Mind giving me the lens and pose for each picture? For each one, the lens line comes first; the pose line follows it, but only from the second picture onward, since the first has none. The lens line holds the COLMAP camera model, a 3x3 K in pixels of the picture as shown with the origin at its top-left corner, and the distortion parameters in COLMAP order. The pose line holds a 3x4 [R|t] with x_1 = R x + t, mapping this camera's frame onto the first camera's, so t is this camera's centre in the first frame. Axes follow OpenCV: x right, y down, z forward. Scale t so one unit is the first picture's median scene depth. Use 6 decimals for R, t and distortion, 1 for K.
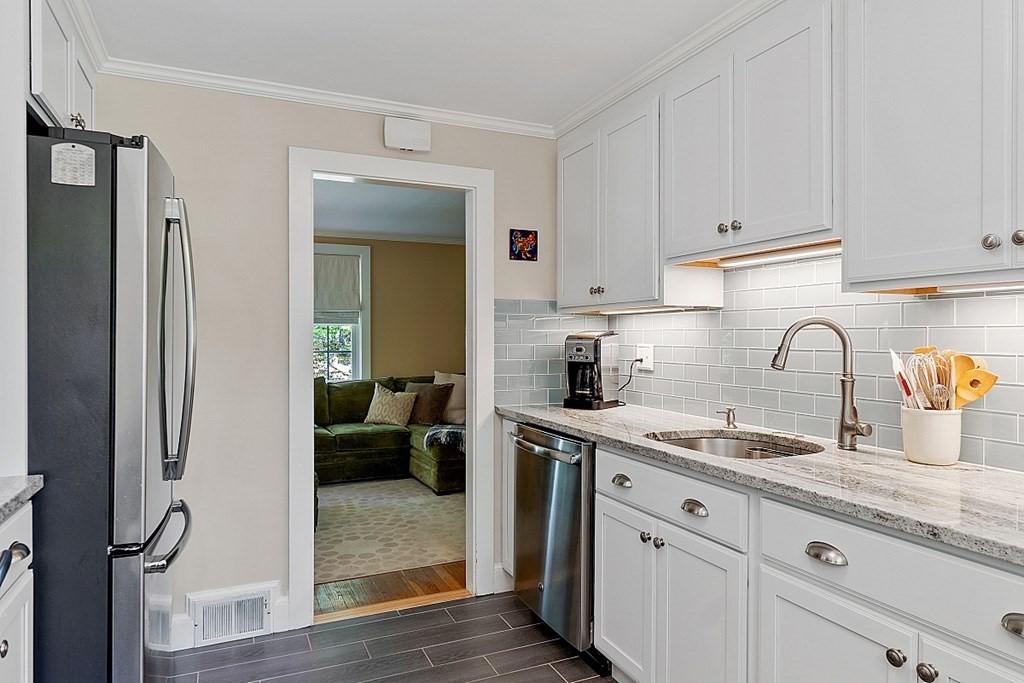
lens RADIAL K [[637.3, 0, 500.5], [0, 637.3, 338.3], [0, 0, 1]] dist [0.005574, 0.001173]
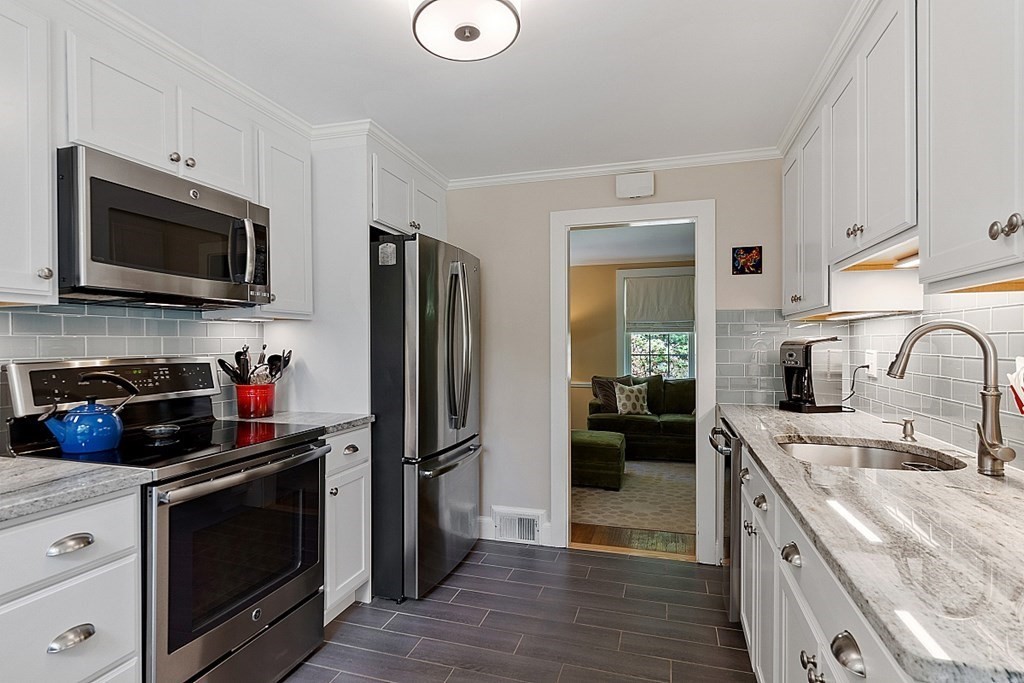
lens RADIAL K [[529.7, 0, 493.2], [0, 529.7, 343.6], [0, 0, 1]] dist [-0.000405, 0.000305]
pose [[0.746758, -0.001565, -0.665095, 0.331920], [0.001994, 0.999998, -0.000114, -0.001973], [0.665093, -0.001241, 0.746759, 0.015772]]
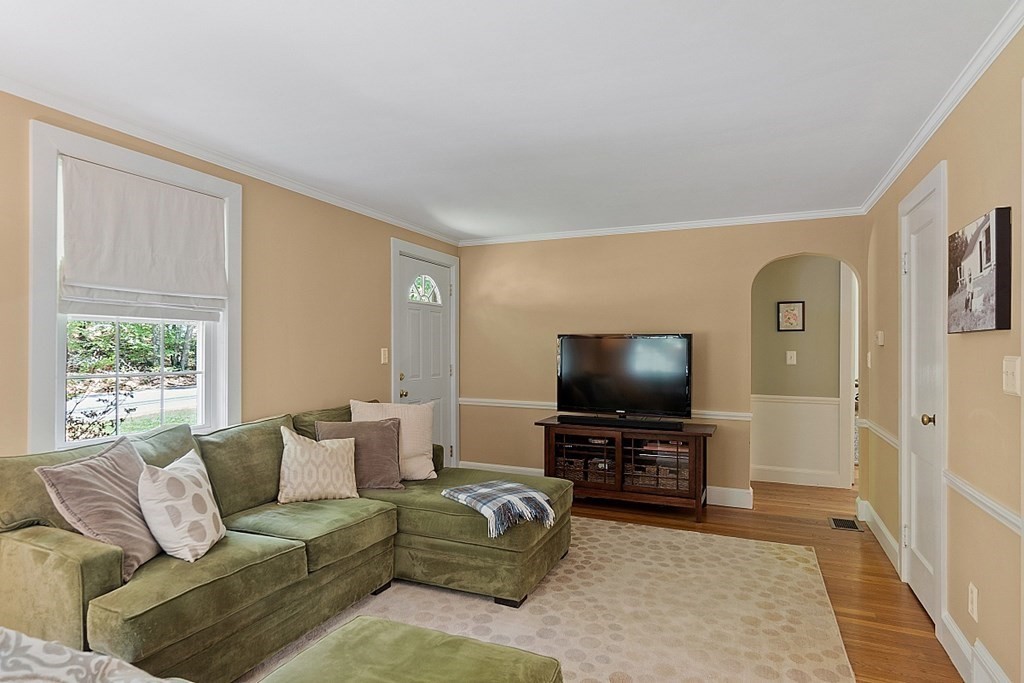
lens RADIAL K [[562.1, 0, 509.4], [0, 562.1, 345.1], [0, 0, 1]] dist [-0.015279, -0.000265]
pose [[0.738690, 0.006260, 0.674017, -0.781647], [-0.002734, 0.999976, -0.006291, -0.000496], [-0.674040, 0.002804, 0.738689, 1.020770]]
